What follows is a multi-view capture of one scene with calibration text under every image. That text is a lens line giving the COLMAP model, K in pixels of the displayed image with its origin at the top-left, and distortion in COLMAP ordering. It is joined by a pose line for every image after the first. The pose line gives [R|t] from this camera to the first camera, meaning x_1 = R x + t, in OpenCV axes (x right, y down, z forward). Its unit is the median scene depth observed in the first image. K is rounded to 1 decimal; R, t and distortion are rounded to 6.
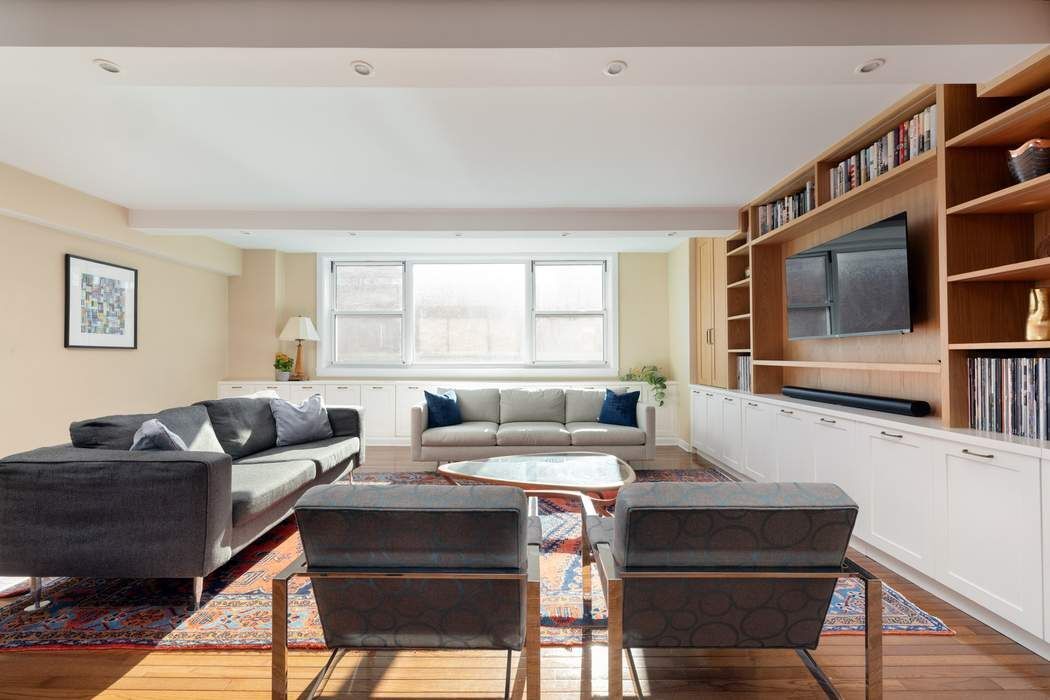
lens RADIAL K [[442.7, 0, 520.3], [0, 442.7, 358.4], [0, 0, 1]] dist [0.002228, 0.000442]
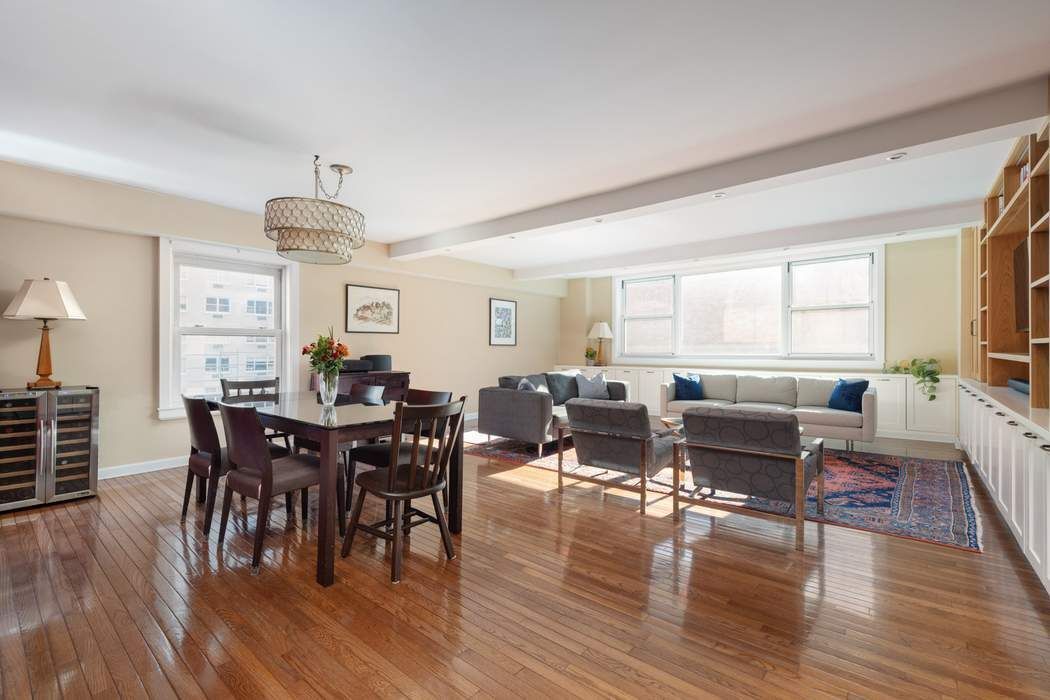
lens RADIAL K [[451.4, 0, 525.0], [0, 451.4, 350.0], [0, 0, 1]] dist [0.001495, 0.000042]
pose [[0.776160, -0.001150, -0.630535, 0.346066], [0.000170, 0.999999, -0.001615, -0.000415], [0.630536, 0.001146, 0.776159, -0.435223]]
